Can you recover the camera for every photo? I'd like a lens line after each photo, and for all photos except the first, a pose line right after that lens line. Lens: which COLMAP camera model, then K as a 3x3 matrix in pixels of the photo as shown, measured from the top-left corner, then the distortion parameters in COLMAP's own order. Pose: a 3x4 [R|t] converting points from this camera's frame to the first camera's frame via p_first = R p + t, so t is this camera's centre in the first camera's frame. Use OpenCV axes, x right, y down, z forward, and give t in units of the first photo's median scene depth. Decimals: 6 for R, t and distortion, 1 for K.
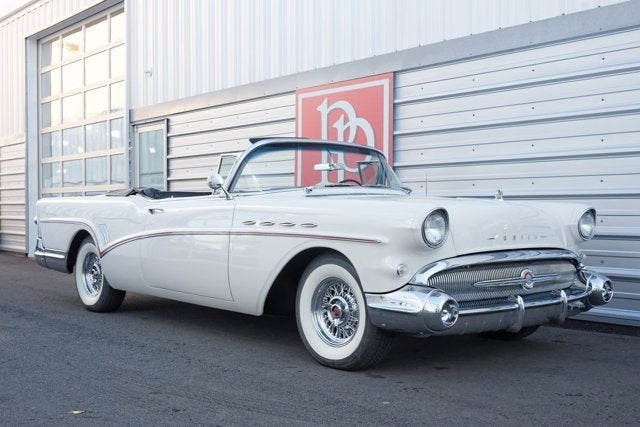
lens RADIAL K [[802.8, 0, 336.5], [0, 802.8, 212.8], [0, 0, 1]] dist [0.000665, 0.016198]
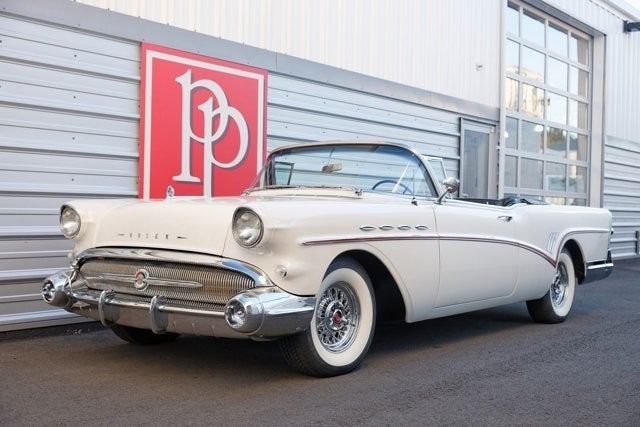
lens RADIAL K [[802.8, 0, 336.5], [0, 802.8, 212.8], [0, 0, 1]] dist [0.000665, 0.016198]
pose [[-0.224706, -0.010308, 0.974372, -0.844924], [-0.017635, 0.999823, 0.006510, -0.008857], [-0.974267, -0.015720, -0.224849, 1.059714]]
